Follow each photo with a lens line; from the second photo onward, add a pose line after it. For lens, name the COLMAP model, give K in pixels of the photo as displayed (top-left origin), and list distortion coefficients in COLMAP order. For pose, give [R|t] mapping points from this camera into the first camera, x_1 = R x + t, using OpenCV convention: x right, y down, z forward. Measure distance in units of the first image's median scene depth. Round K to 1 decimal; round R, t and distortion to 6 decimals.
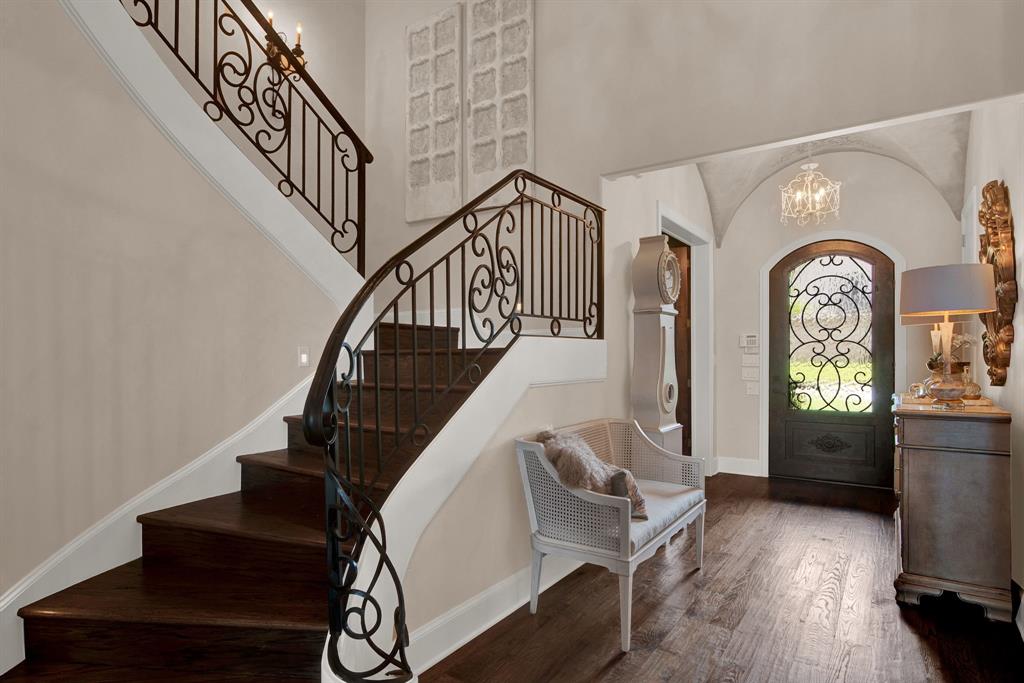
lens RADIAL K [[557.0, 0, 513.5], [0, 557.0, 345.9], [0, 0, 1]] dist [0.001946, 0.000020]
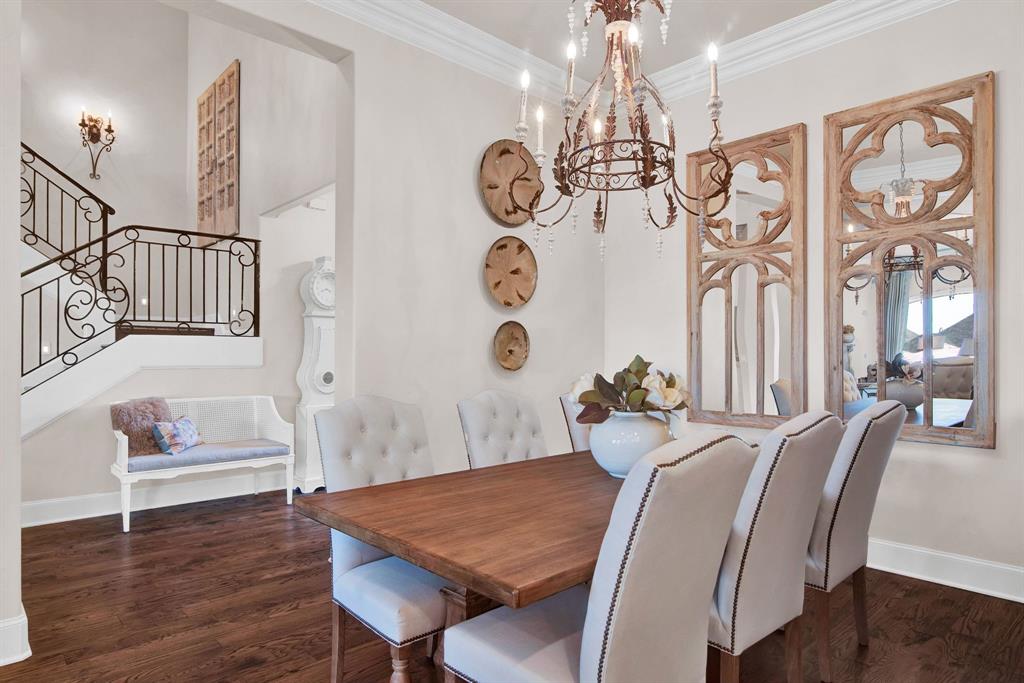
lens RADIAL K [[607.1, 0, 511.9], [0, 607.1, 344.4], [0, 0, 1]] dist [0.002787, 0.000010]
pose [[0.973384, 0.000281, -0.229179, 1.257032], [-0.000655, 0.999999, -0.001555, 0.009476], [0.229178, 0.001663, 0.973383, -0.329114]]
